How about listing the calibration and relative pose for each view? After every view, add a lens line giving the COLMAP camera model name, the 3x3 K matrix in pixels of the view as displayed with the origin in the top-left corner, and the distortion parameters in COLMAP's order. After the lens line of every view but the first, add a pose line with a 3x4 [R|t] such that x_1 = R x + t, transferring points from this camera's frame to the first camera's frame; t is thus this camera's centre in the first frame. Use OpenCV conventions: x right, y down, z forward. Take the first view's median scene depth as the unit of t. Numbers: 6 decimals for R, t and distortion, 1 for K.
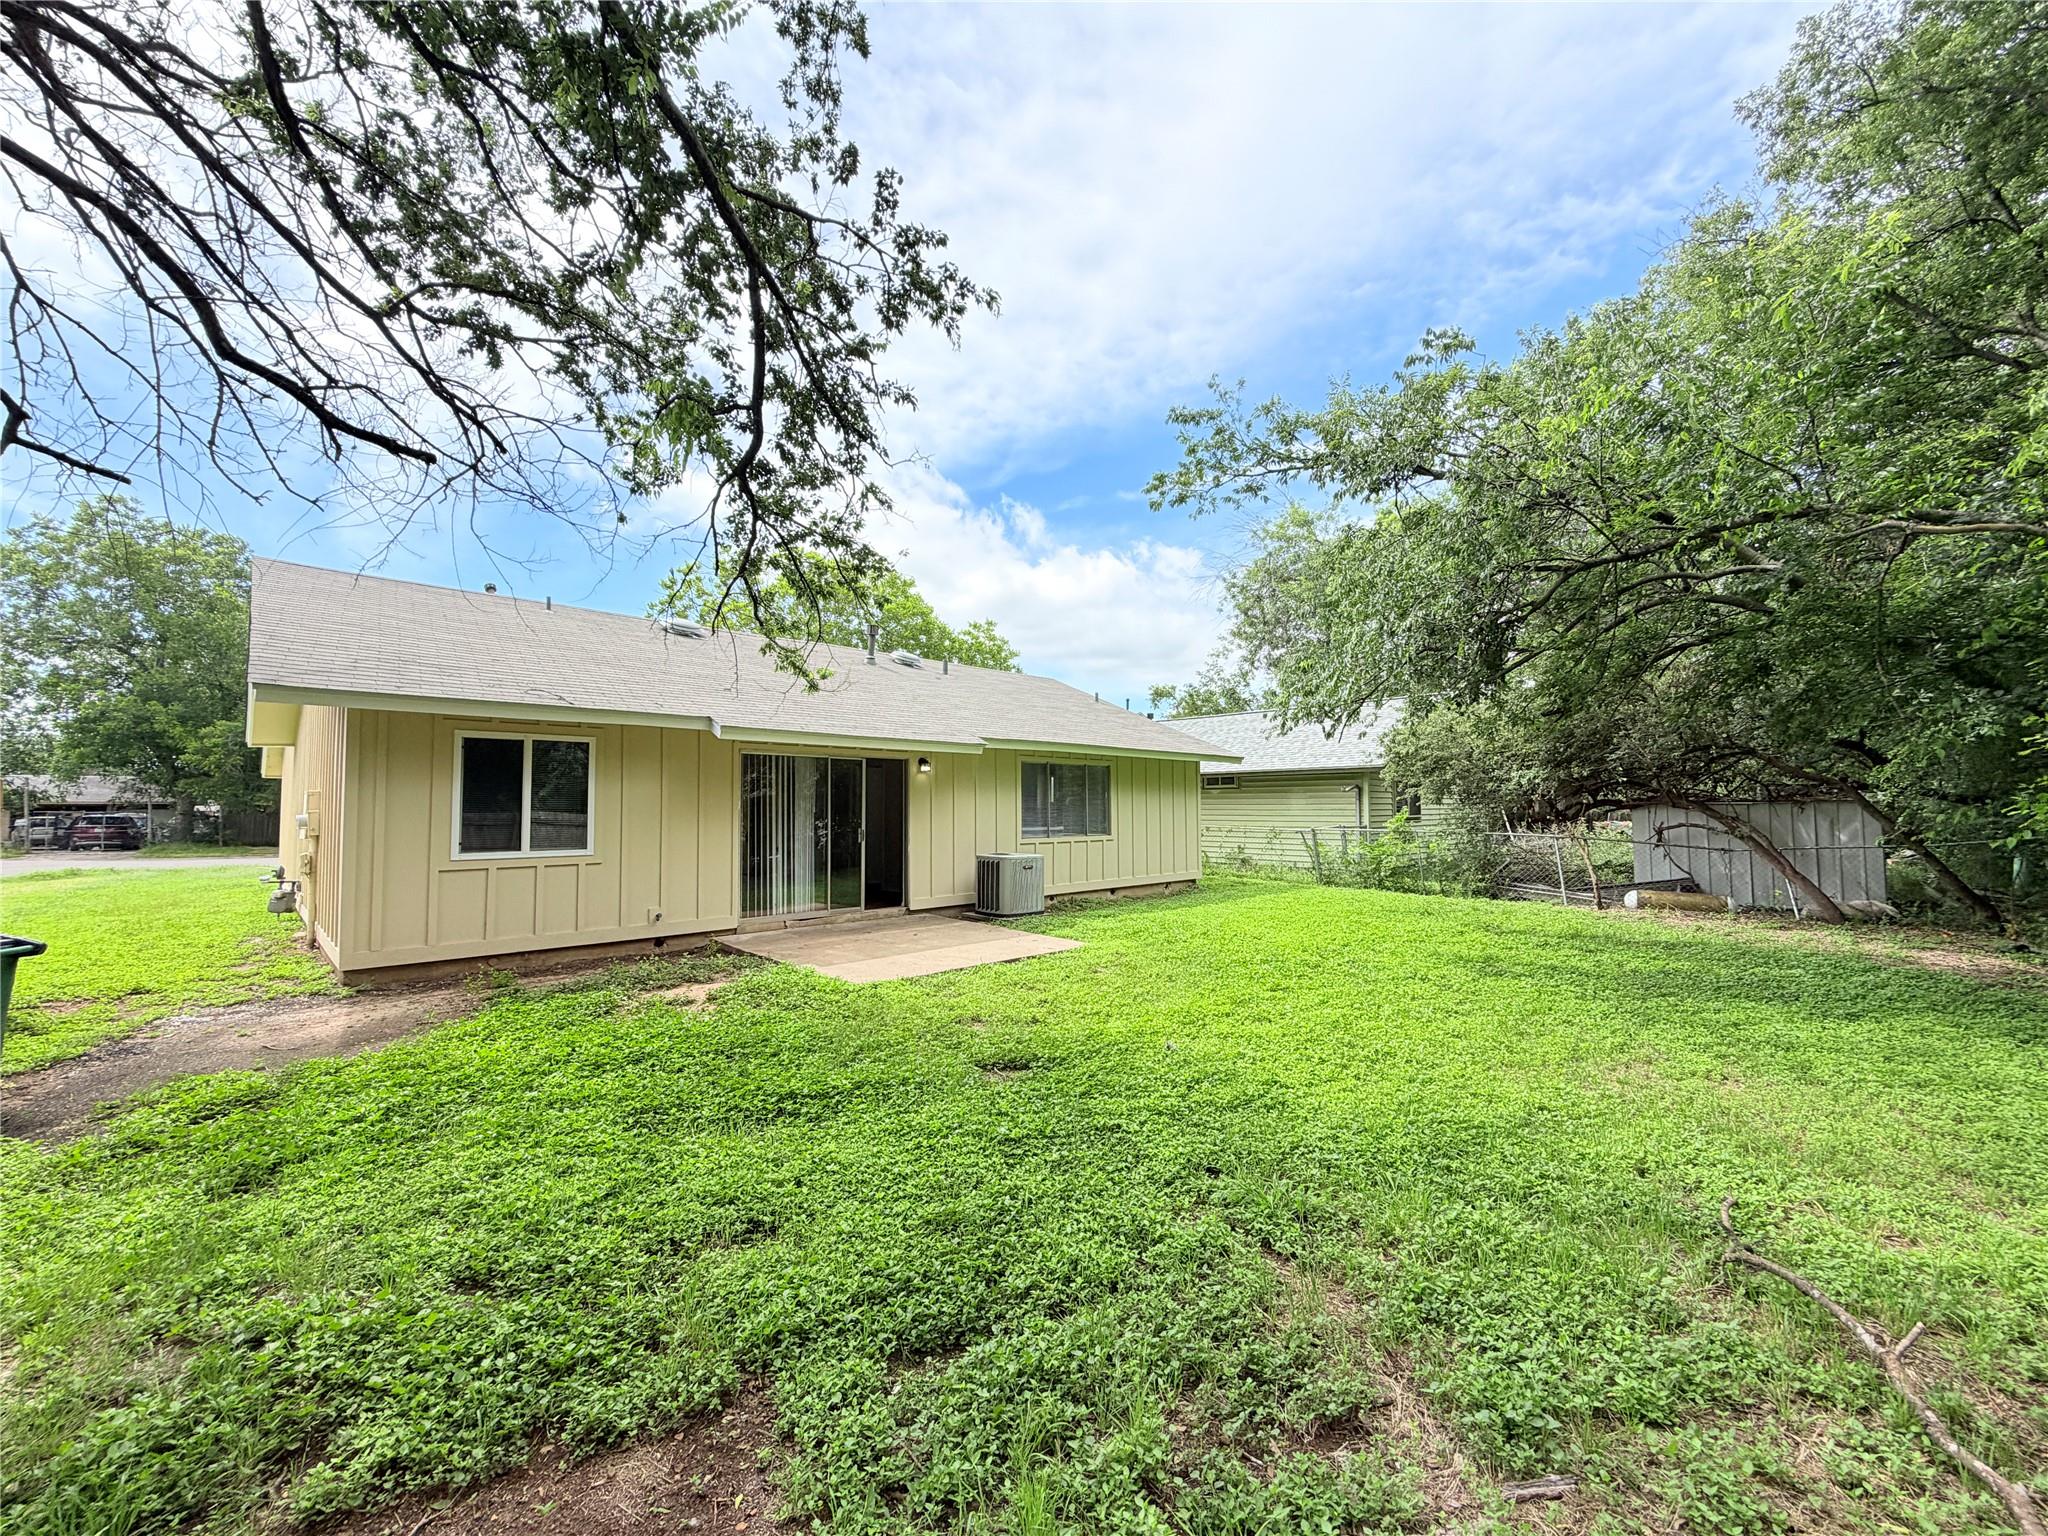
lens RADIAL K [[818.0, 0, 1022.1], [0, 818.0, 772.2], [0, 0, 1]] dist [-0.001489, 0.000827]
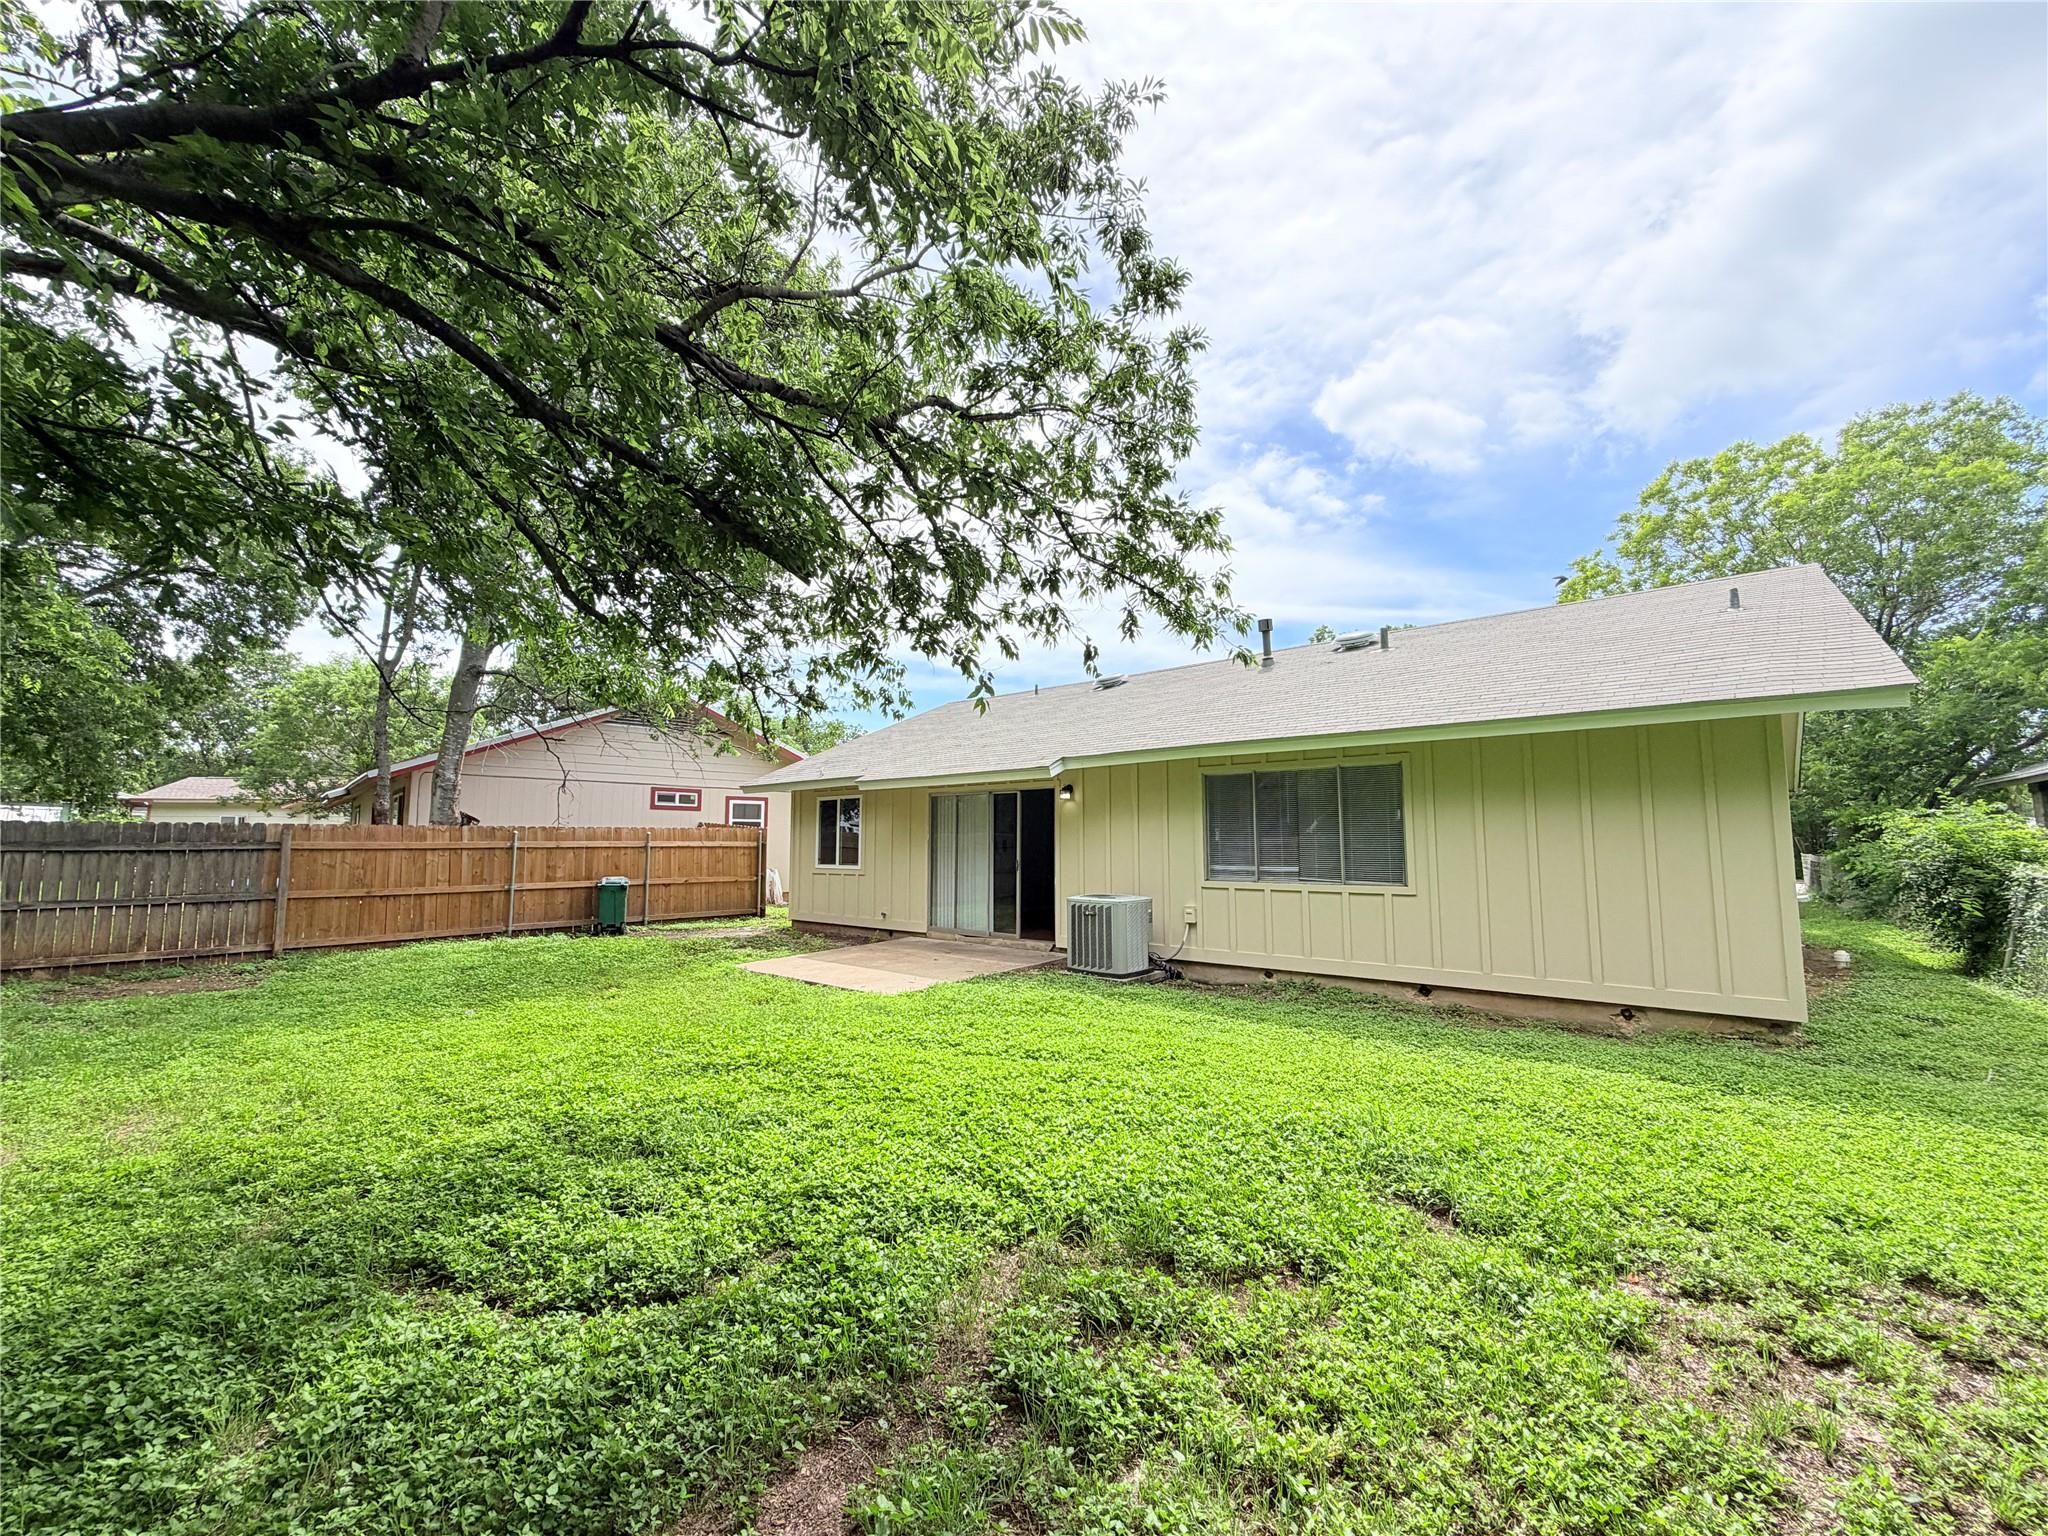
lens RADIAL K [[818.0, 0, 1022.8], [0, 818.0, 764.4], [0, 0, 1]] dist [-0.001489, 0.000827]
pose [[0.100875, -0.093145, -0.990529, 0.711431], [0.046865, 0.994947, -0.088788, 0.035718], [0.993795, -0.037465, 0.104731, 0.764751]]
